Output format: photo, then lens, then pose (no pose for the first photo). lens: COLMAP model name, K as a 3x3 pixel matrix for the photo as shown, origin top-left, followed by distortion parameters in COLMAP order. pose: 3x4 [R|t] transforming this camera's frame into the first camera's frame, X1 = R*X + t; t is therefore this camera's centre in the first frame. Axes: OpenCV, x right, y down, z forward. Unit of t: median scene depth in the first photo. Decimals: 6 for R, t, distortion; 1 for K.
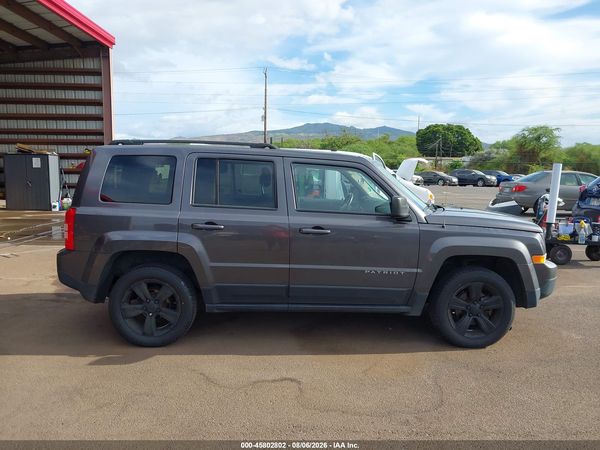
lens RADIAL K [[474.8, 0, 298.6], [0, 474.8, 220.8], [0, 0, 1]] dist [0.018013, -0.038241]
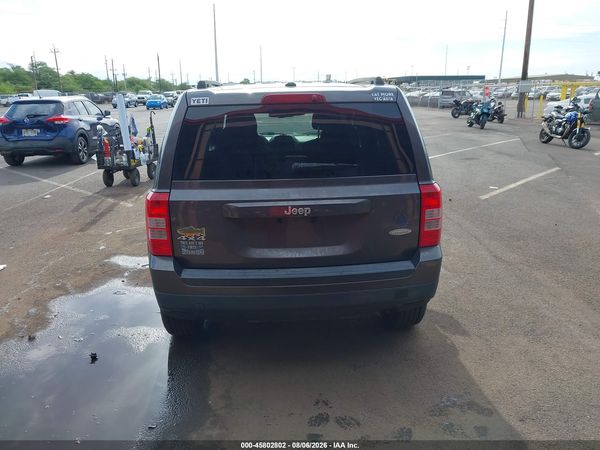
lens RADIAL K [[474.8, 0, 290.7], [0, 474.8, 227.8], [0, 0, 1]] dist [0.018013, -0.038241]
pose [[-0.006381, -0.290673, 0.956801, -1.116790], [0.130022, 0.948457, 0.289005, -0.182463], [-0.991491, 0.126249, 0.031742, 1.170114]]
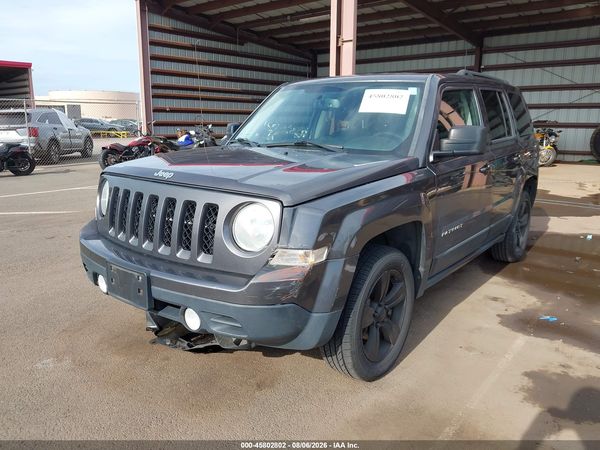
lens RADIAL K [[474.8, 0, 297.9], [0, 474.8, 224.5], [0, 0, 1]] dist [0.018013, -0.038241]
pose [[-0.650637, 0.141187, -0.746149, 0.887124], [-0.102392, 0.957281, 0.270422, -0.127124], [0.752454, 0.252346, -0.608386, 1.718072]]
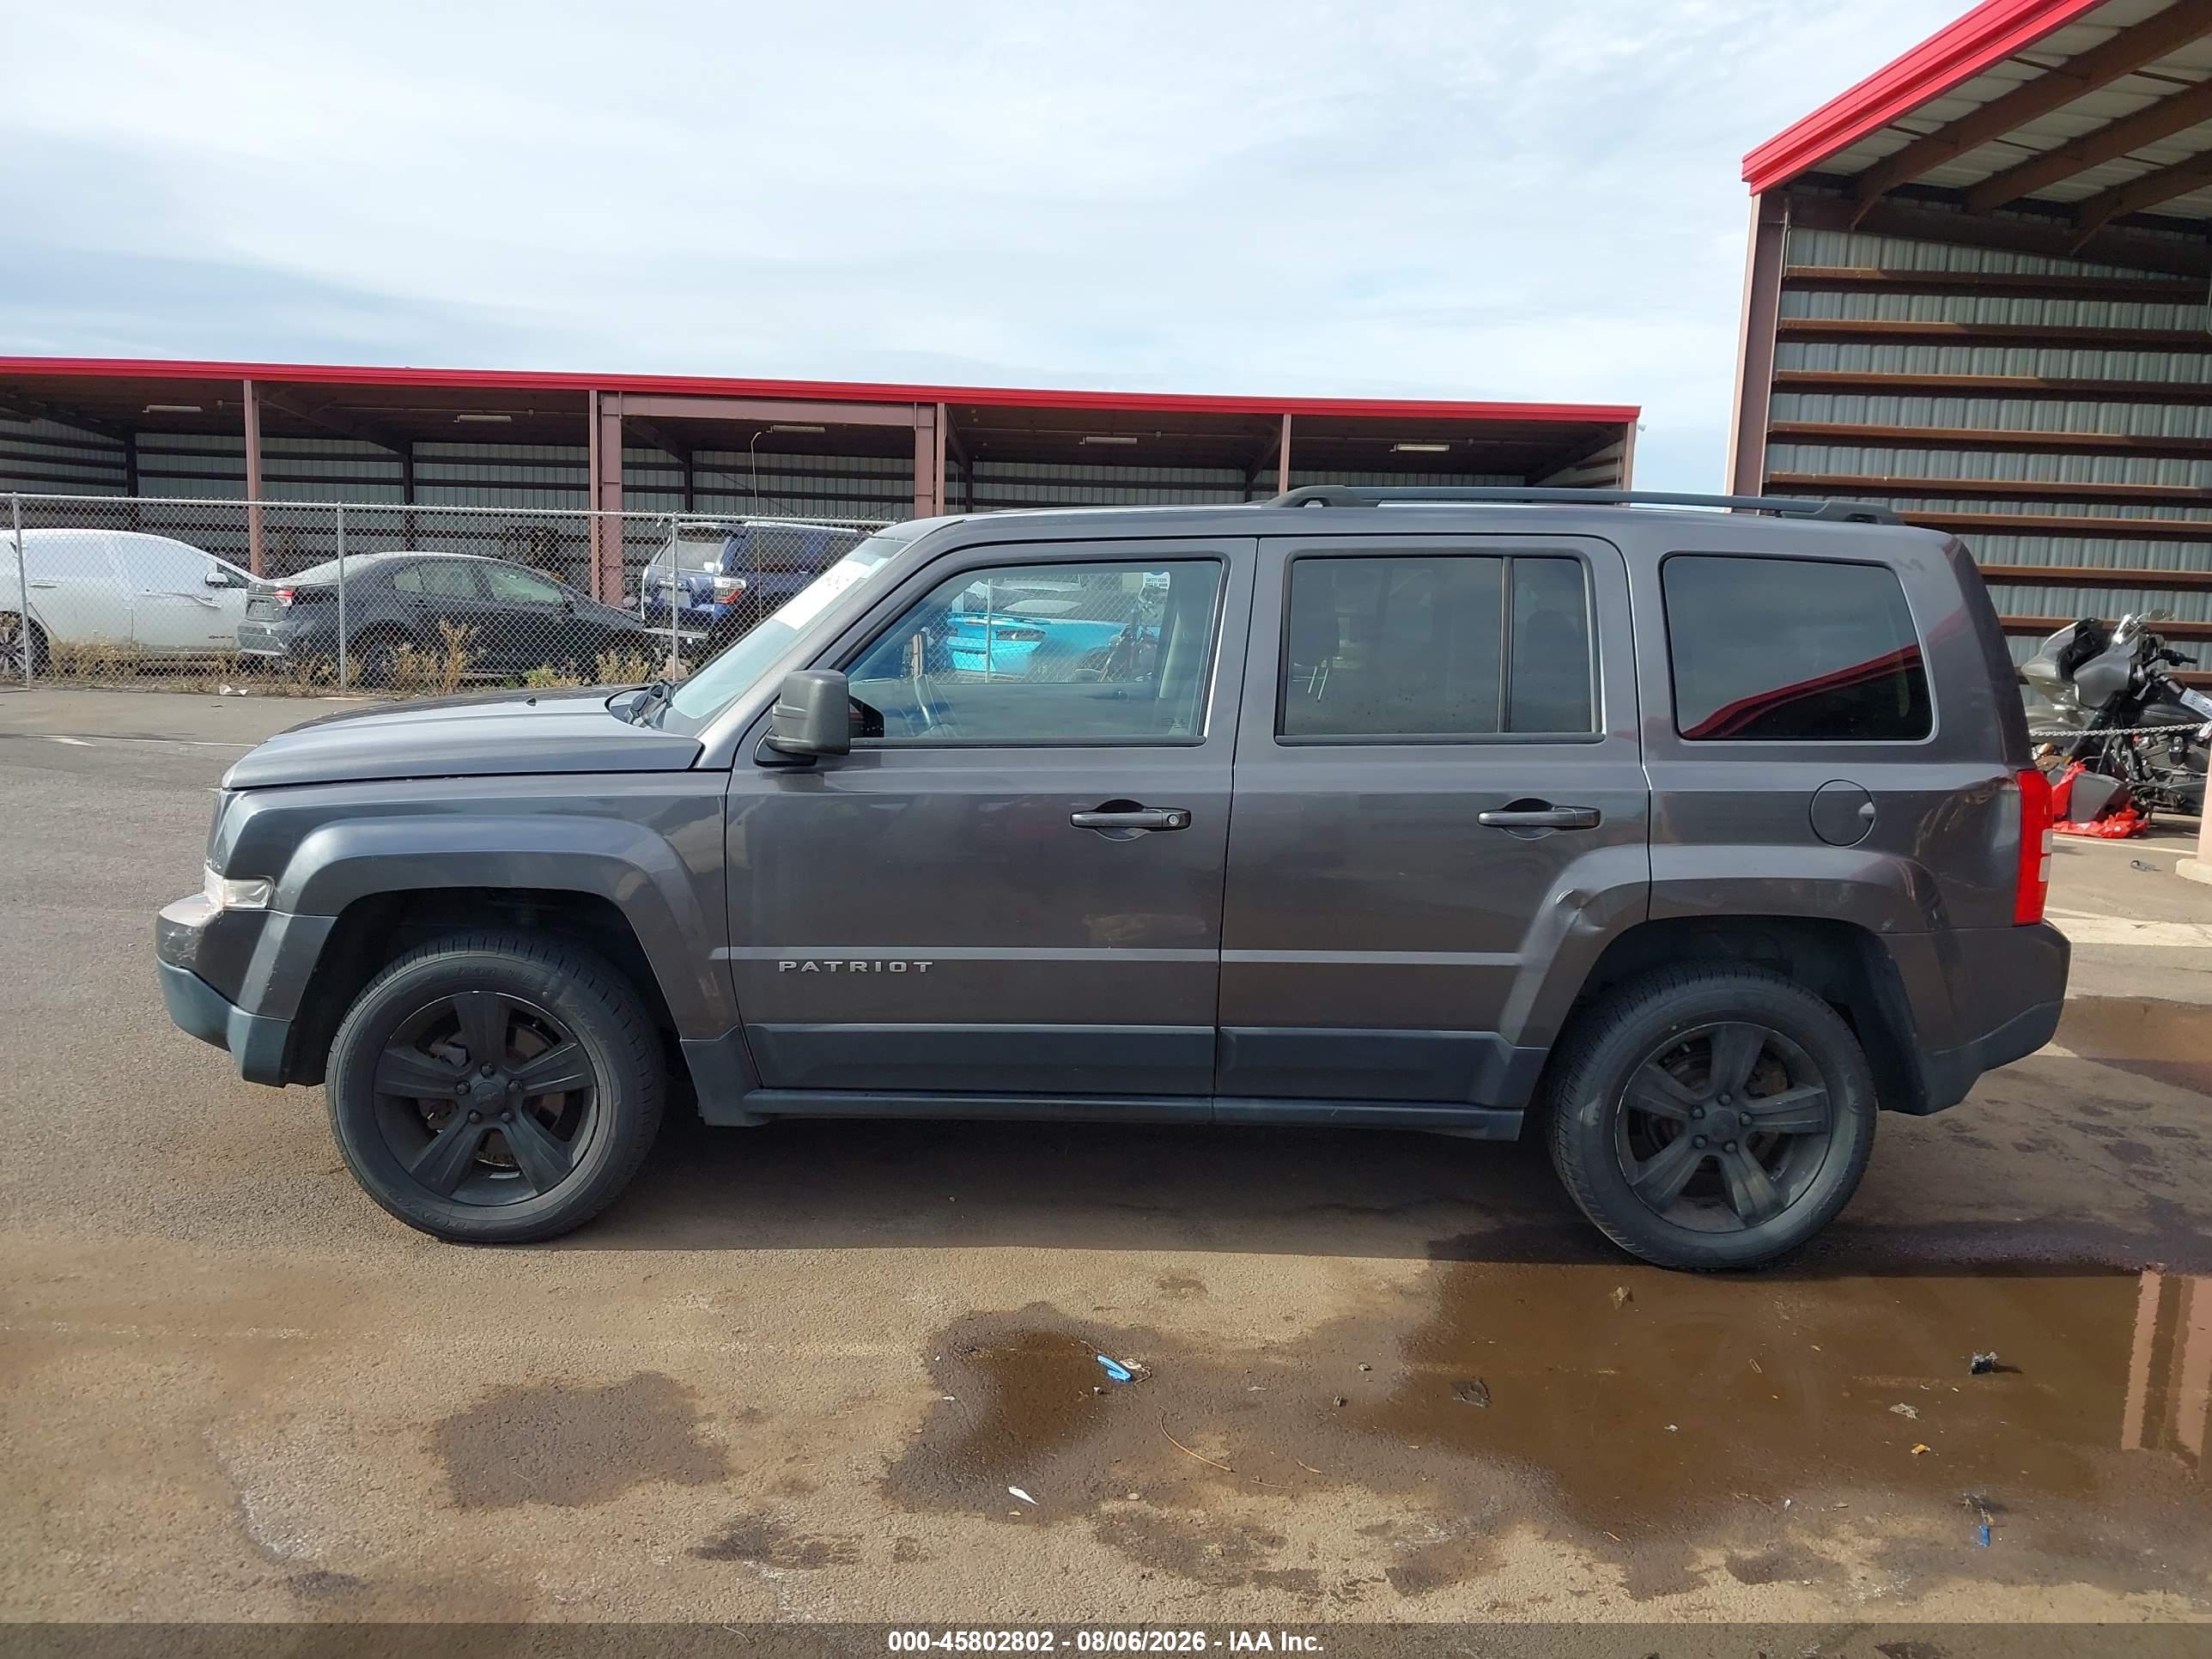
lens RADIAL K [[1750.5, 0, 1101.9], [0, 1750.5, 853.0], [0, 0, 1]] dist [0.018013, -0.038241]
pose [[-0.998594, -0.052001, 0.010252, 0.022949], [-0.047164, 0.960067, 0.275764, -0.267795], [-0.024183, 0.274893, -0.961171, 2.335736]]
